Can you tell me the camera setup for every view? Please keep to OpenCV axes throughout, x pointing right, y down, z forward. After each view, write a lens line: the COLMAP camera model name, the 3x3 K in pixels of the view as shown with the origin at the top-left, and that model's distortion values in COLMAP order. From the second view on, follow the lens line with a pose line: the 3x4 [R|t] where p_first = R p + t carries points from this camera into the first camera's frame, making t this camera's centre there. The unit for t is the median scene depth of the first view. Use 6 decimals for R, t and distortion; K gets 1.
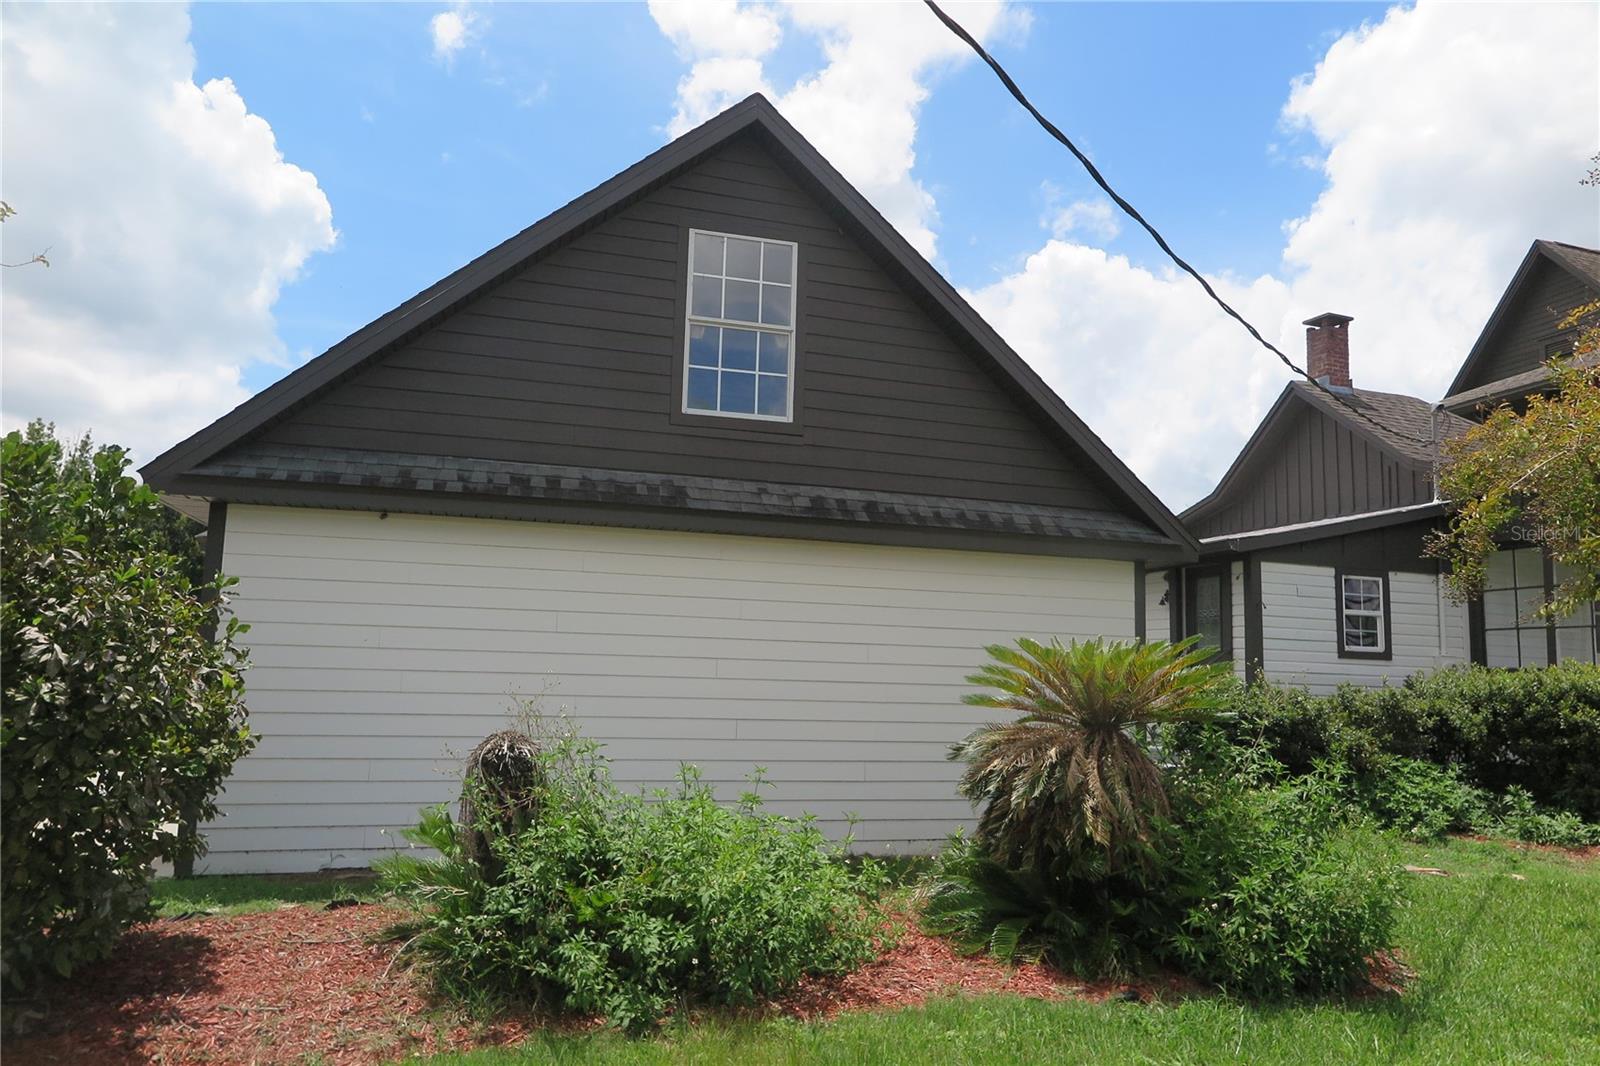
lens RADIAL K [[1081.2, 0, 794.6], [0, 1081.2, 520.0], [0, 0, 1]] dist [-0.007092, -0.002118]
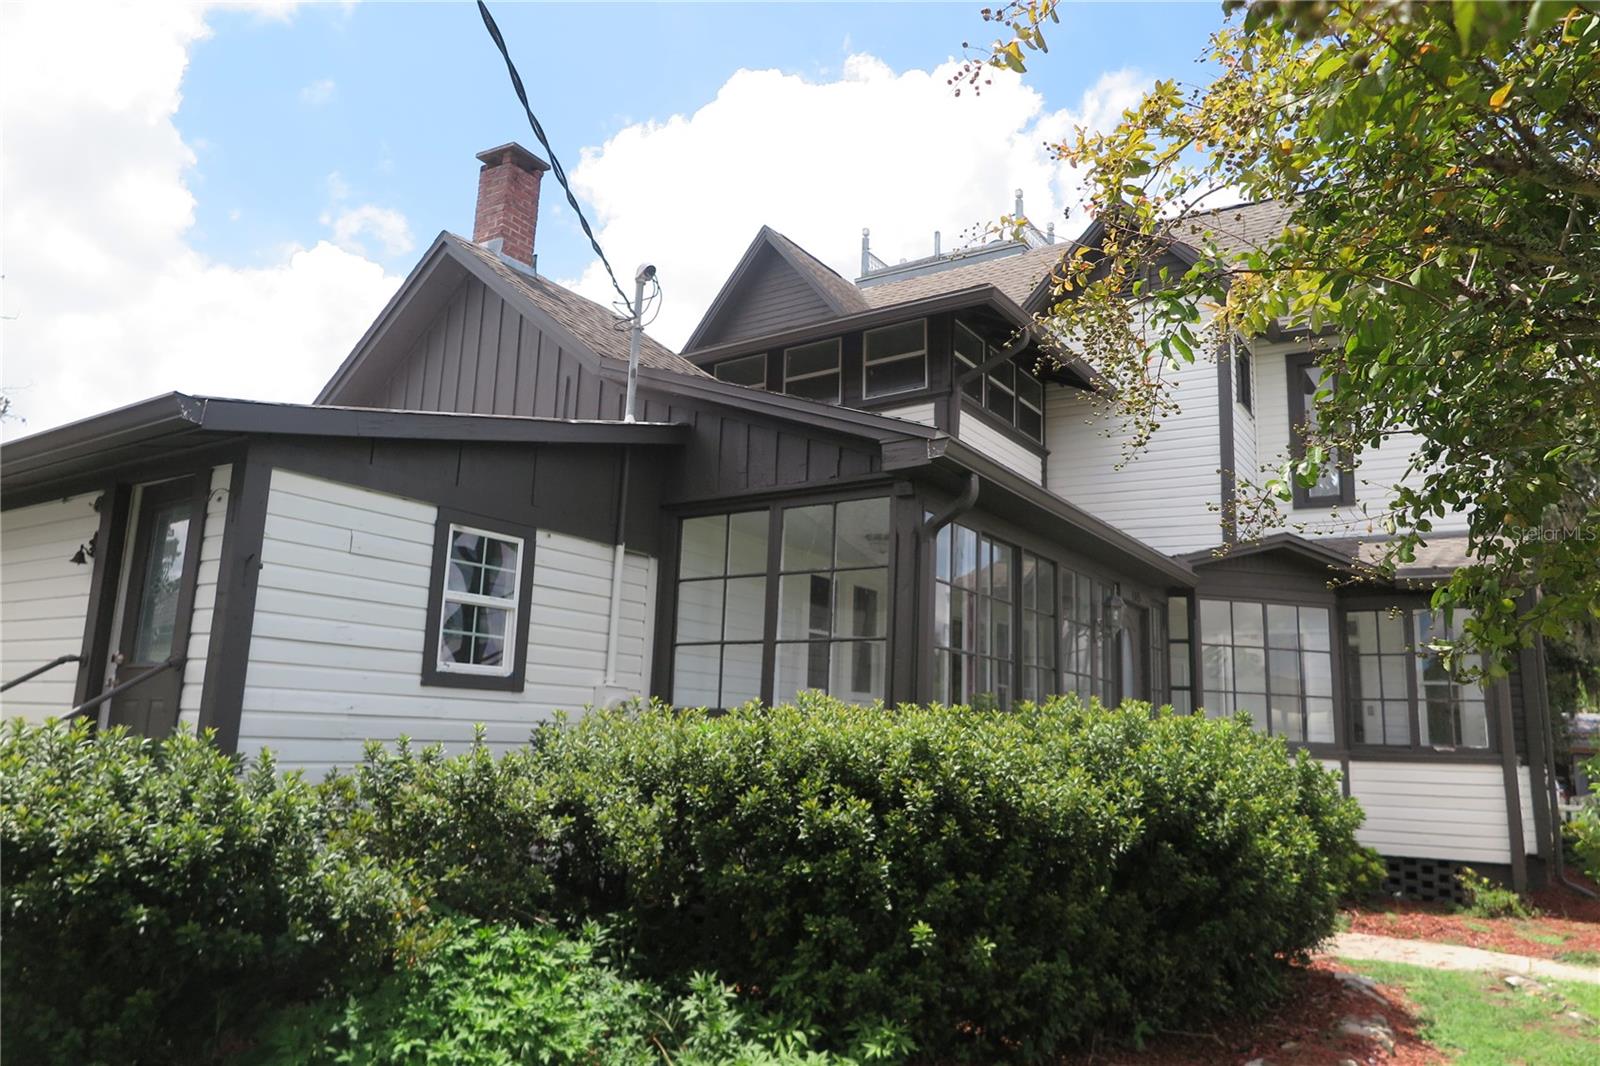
lens RADIAL K [[1081.2, 0, 804.4], [0, 1081.2, 528.8], [0, 0, 1]] dist [-0.007092, -0.002118]
pose [[0.768685, 0.110404, 0.630027, 0.367530], [-0.095500, 0.993760, -0.057625, 0.078484], [-0.632458, -0.015872, 0.774432, 0.581521]]
